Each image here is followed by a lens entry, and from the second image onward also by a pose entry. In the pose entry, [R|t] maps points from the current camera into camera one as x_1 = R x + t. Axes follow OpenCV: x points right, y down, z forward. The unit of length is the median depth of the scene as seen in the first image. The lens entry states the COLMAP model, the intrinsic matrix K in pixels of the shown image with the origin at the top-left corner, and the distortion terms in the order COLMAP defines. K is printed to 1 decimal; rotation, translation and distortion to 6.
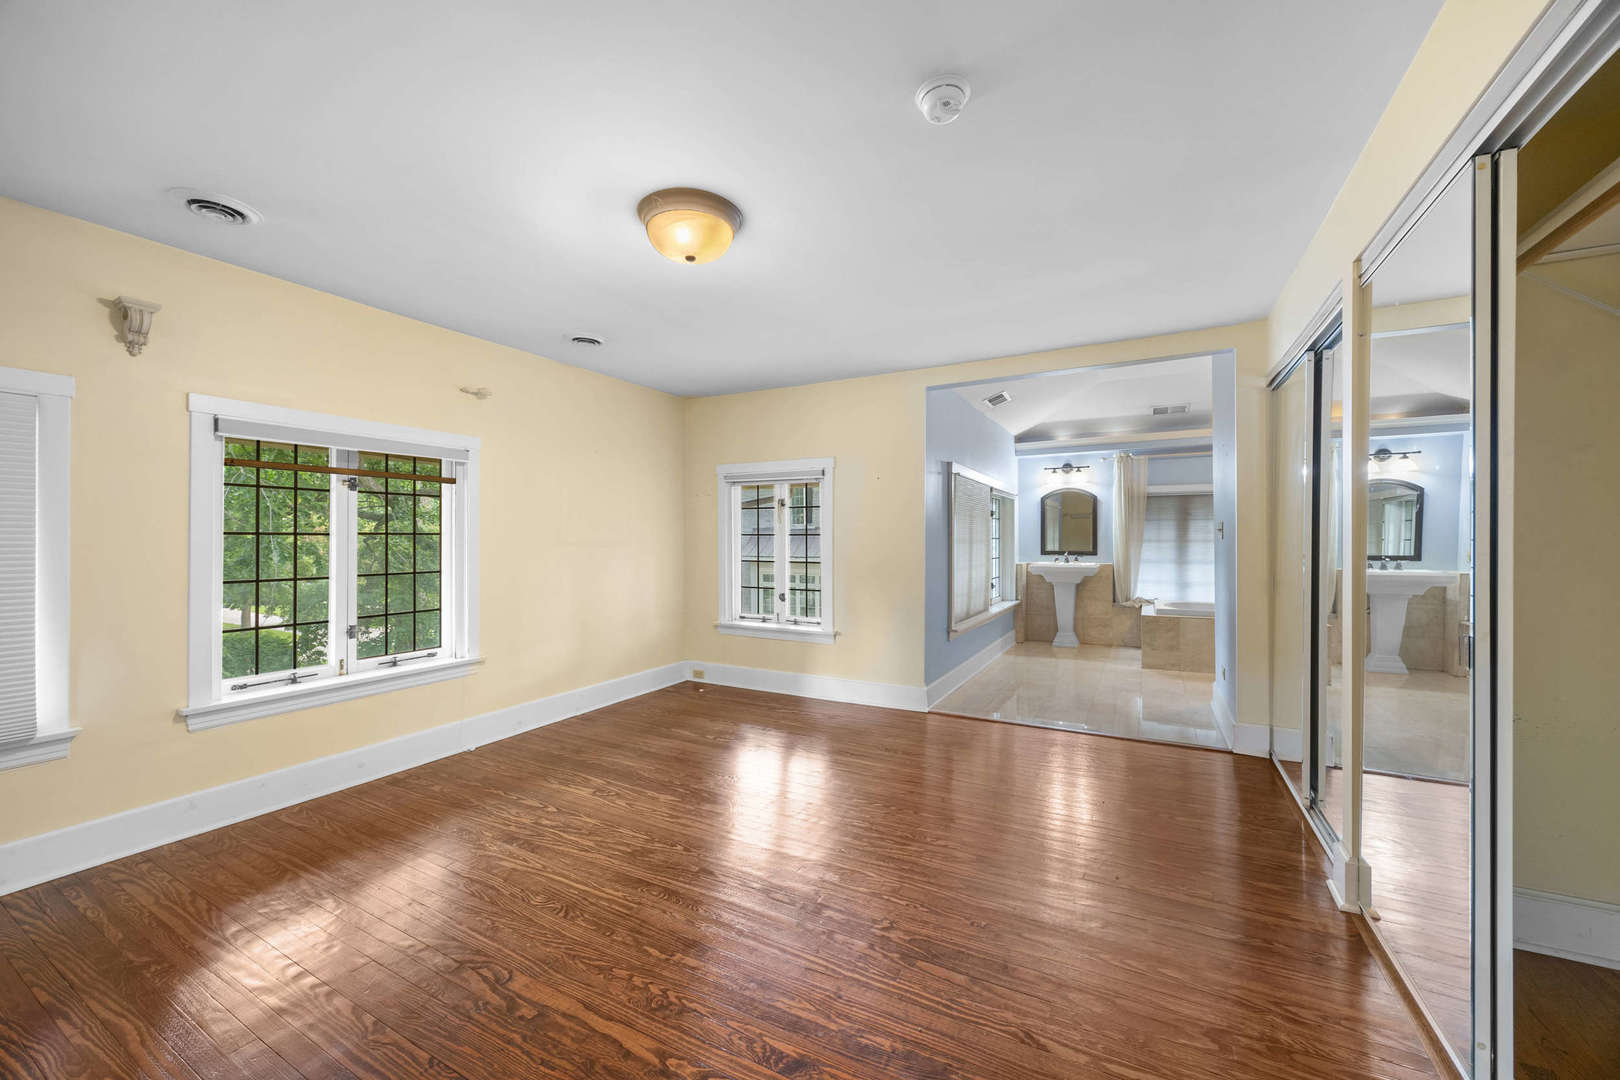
lens RADIAL K [[627.1, 0, 805.3], [0, 627.1, 535.5], [0, 0, 1]] dist [-0.001594, 0.000021]
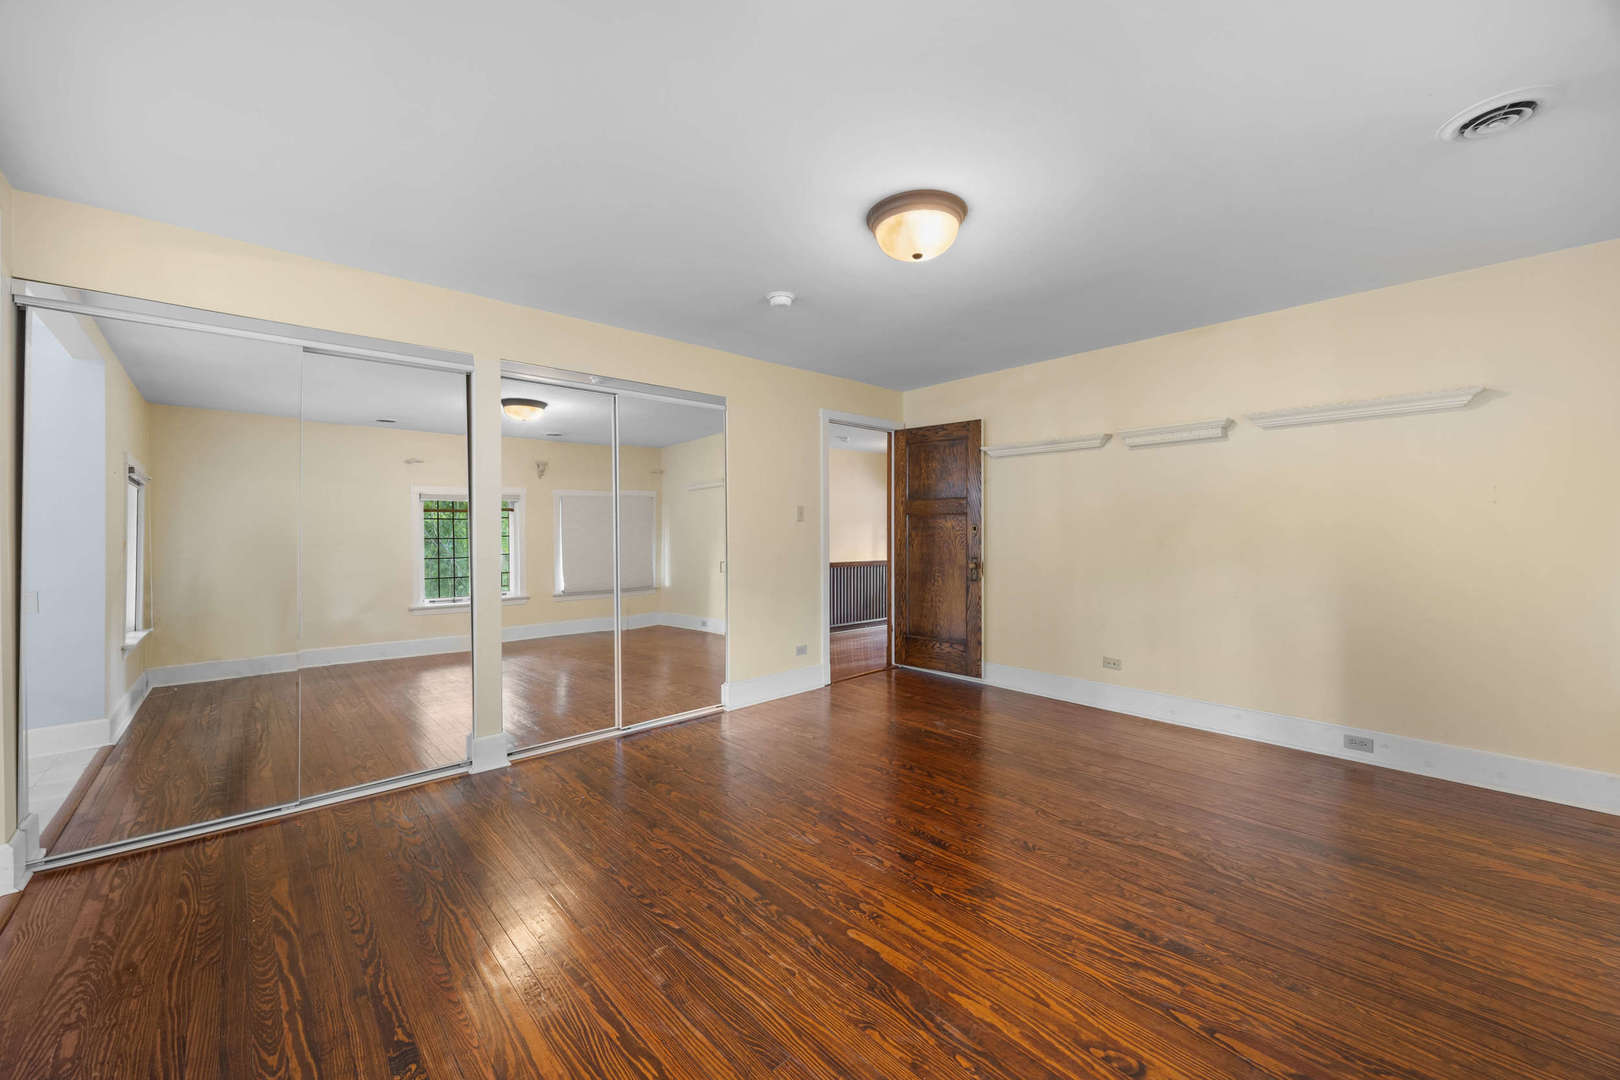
lens RADIAL K [[627.1, 0, 805.3], [0, 627.1, 535.5], [0, 0, 1]] dist [-0.001594, 0.000021]
pose [[-0.945361, 0.005536, 0.325978, -0.287700], [0.006333, 0.999979, 0.001384, 0.014467], [-0.325963, 0.003373, -0.945376, 1.721015]]
